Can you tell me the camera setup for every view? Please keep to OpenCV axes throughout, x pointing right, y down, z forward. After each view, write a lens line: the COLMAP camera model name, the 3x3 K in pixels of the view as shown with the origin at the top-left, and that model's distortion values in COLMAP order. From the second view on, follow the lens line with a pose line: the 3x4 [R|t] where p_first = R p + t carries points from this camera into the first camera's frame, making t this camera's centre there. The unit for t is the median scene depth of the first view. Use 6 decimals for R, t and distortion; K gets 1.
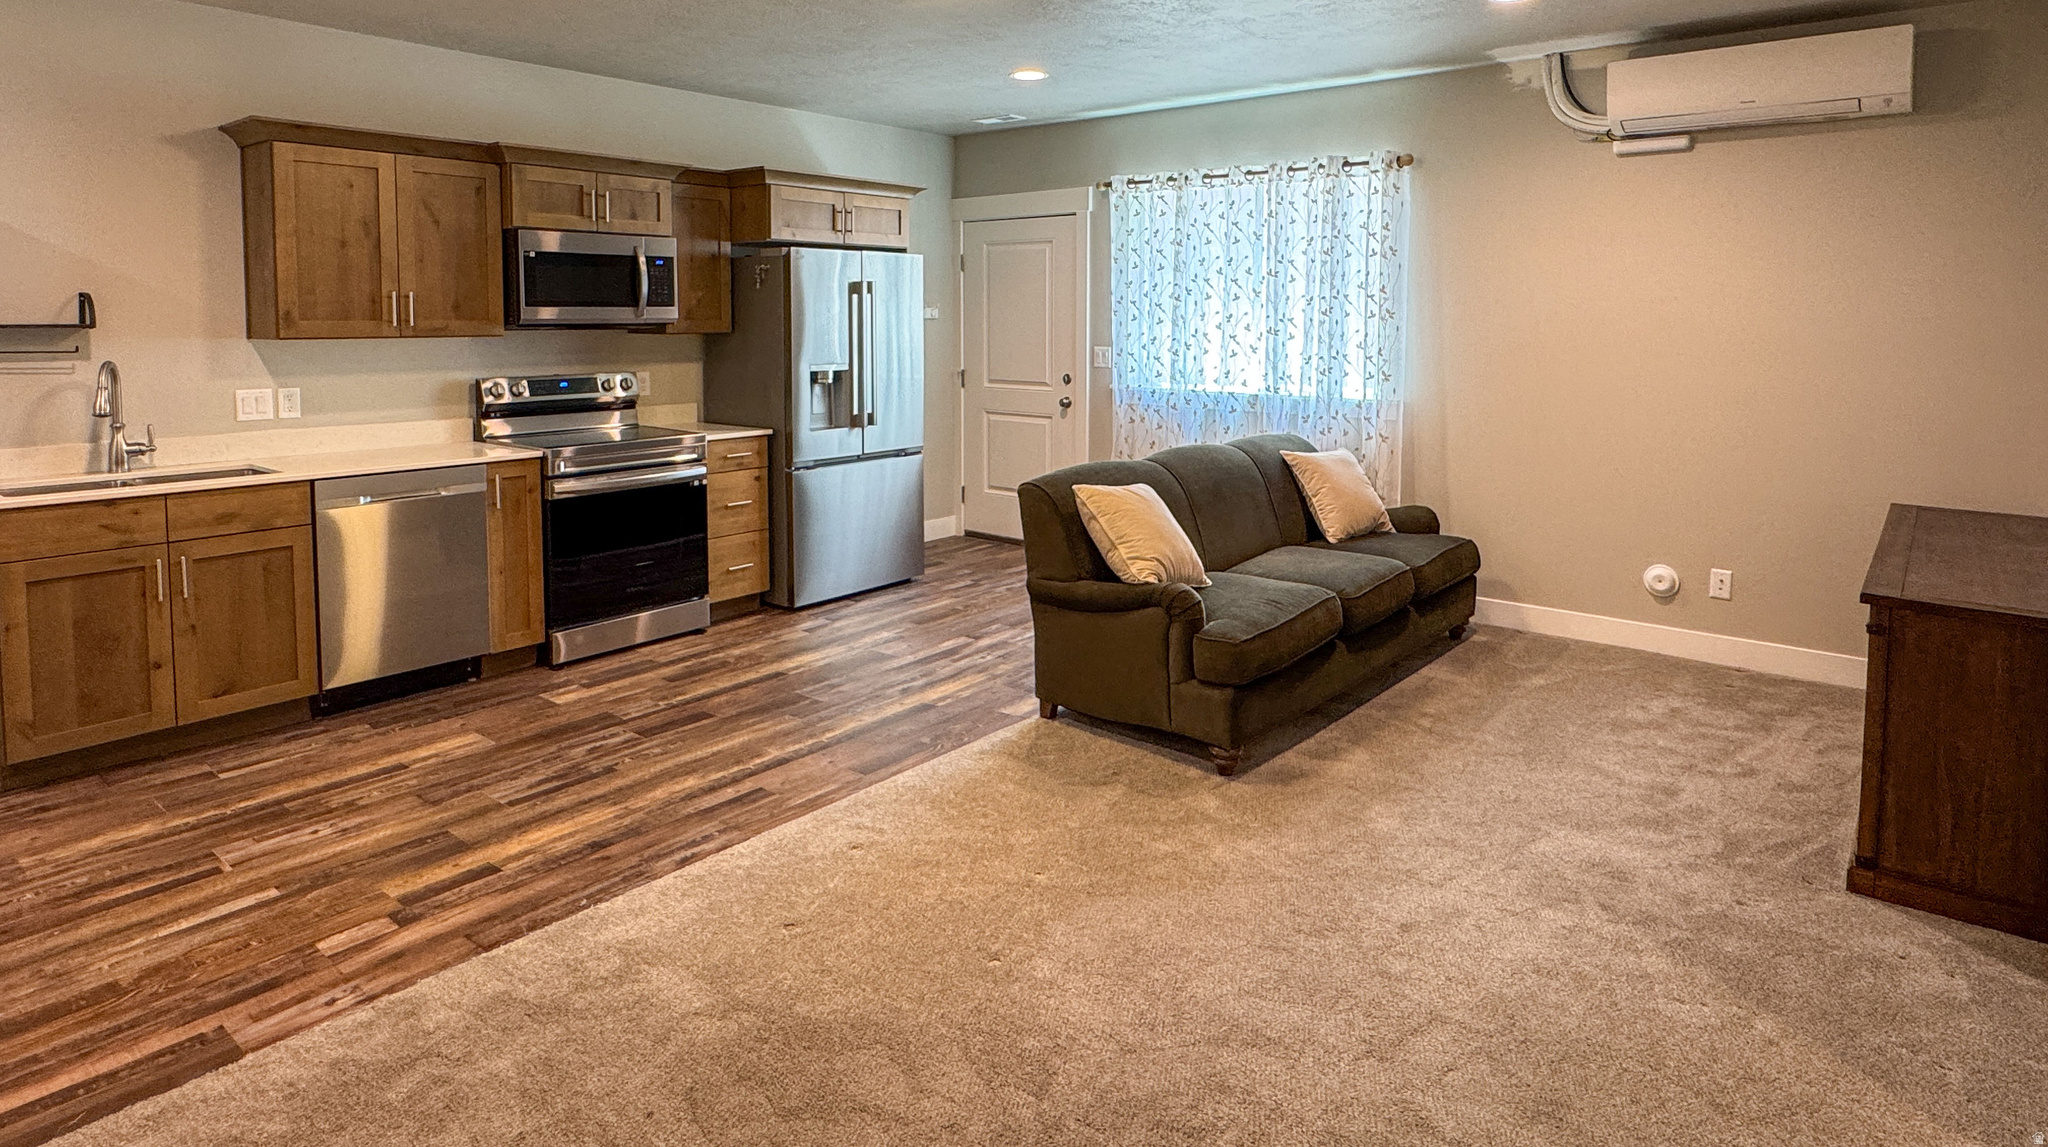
lens RADIAL K [[1127.5, 0, 1020.8], [0, 1127.5, 380.1], [0, 0, 1]] dist [-0.000992, 0.000404]
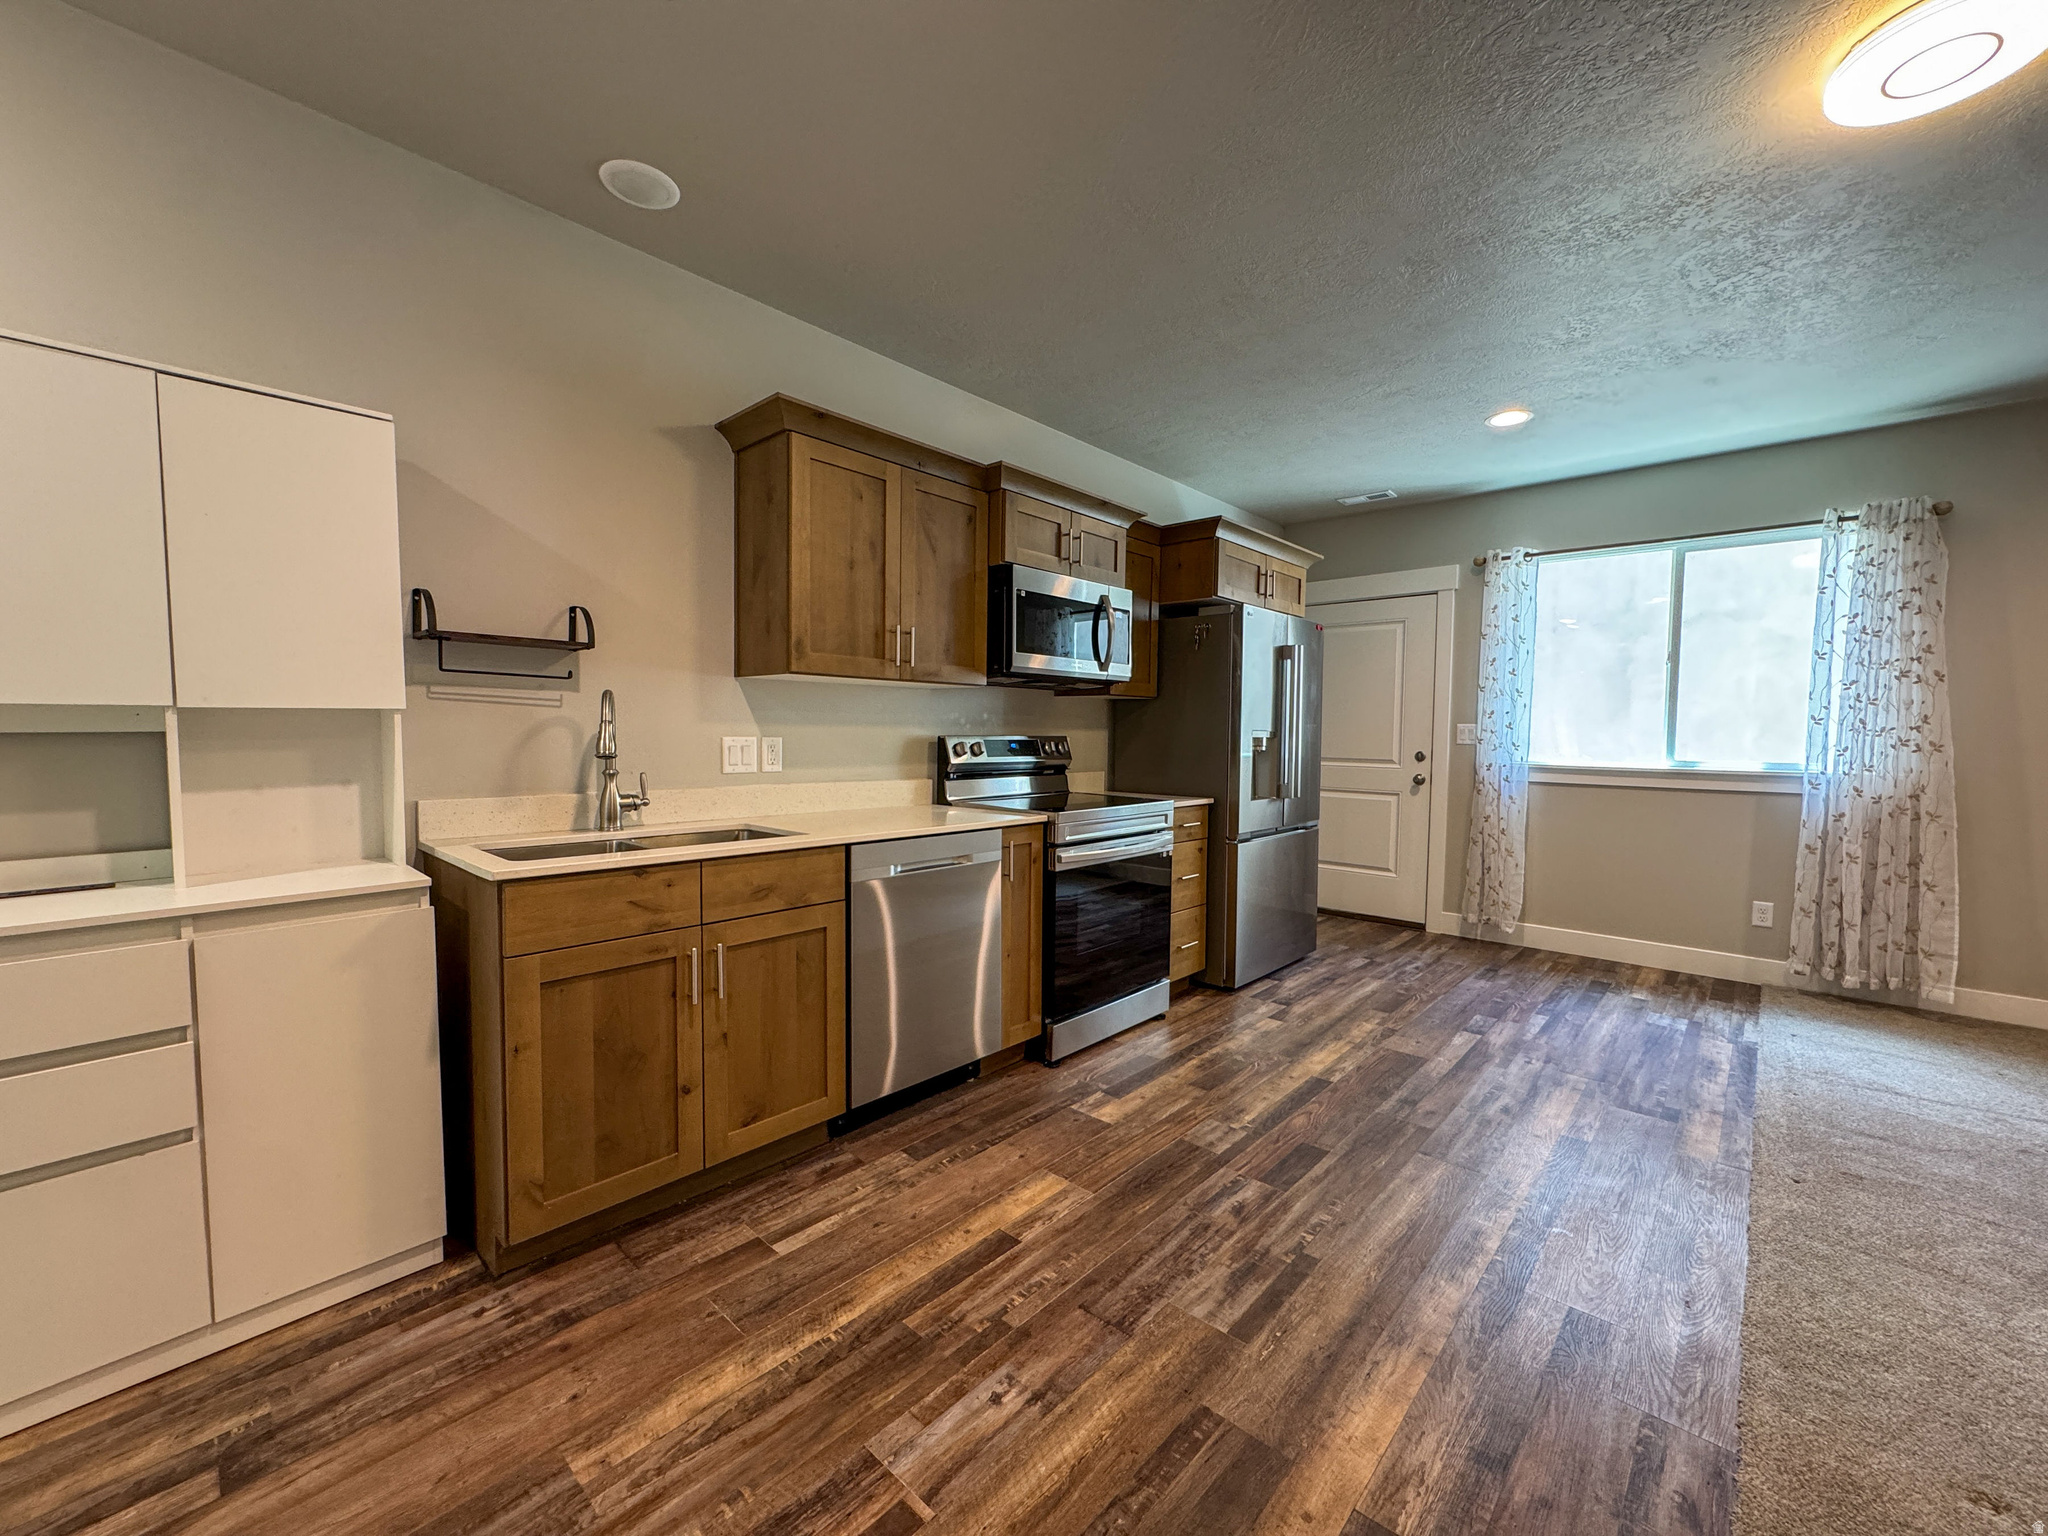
lens RADIAL K [[816.2, 0, 1024.0], [0, 816.2, 768.0], [0, 0, 1]] dist [-0.001883, 0.000055]
pose [[0.998671, 0.012632, -0.049975, -0.427621], [-0.013321, 0.999820, -0.013482, 0.036836], [0.049796, 0.014130, 0.998659, 0.386774]]
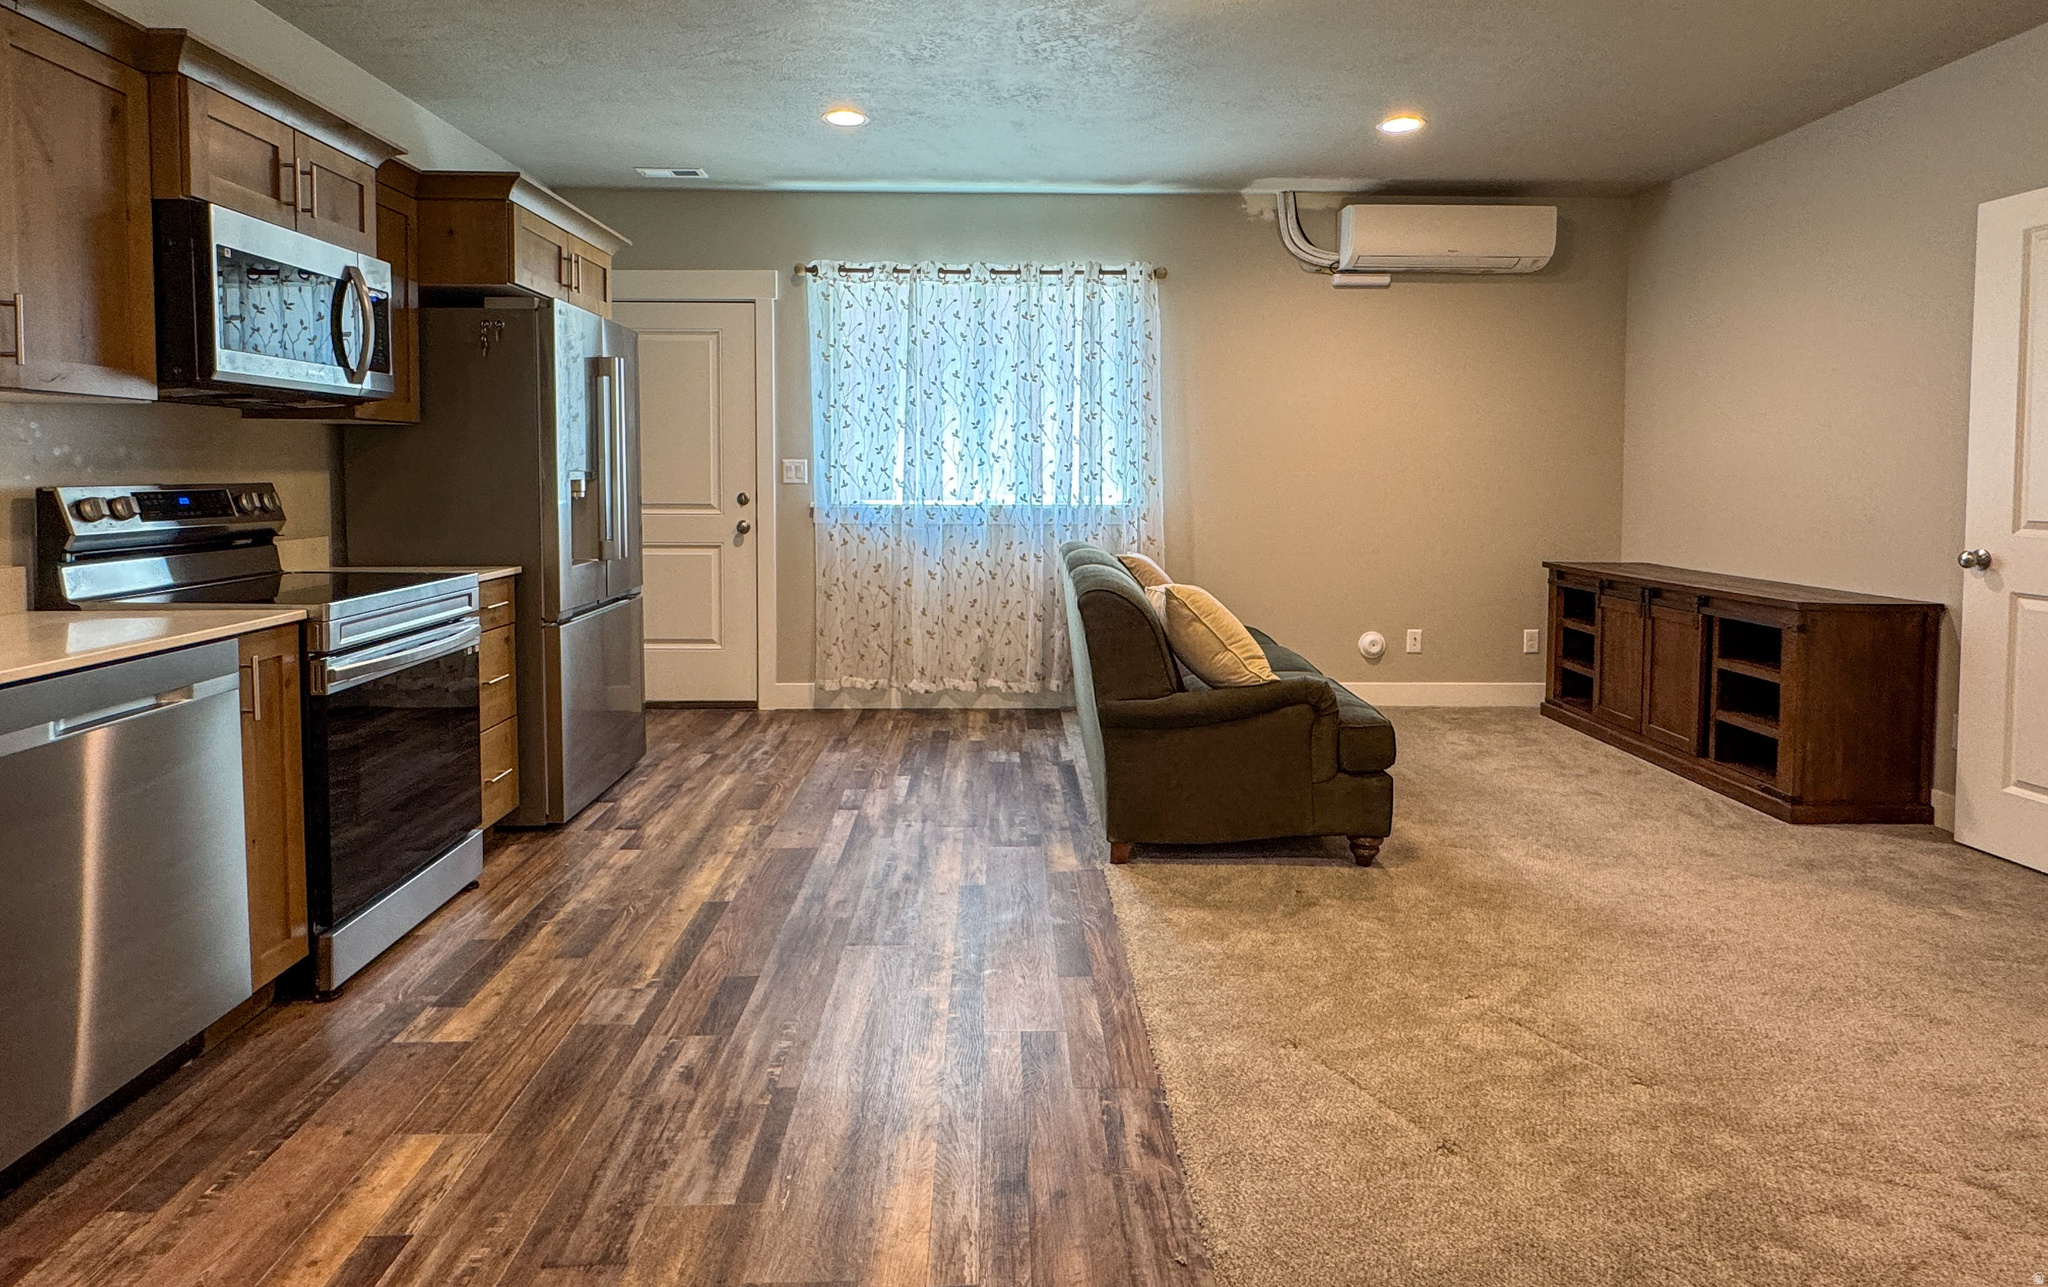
lens RADIAL K [[1128.1, 0, 1018.0], [0, 1128.1, 521.8], [0, 0, 1]] dist [-0.001267, 0.001050]
pose [[0.755333, -0.029374, 0.654683, -0.541355], [0.037233, 0.999305, 0.001879, 0.033343], [-0.654283, 0.022956, 0.755902, 0.367544]]
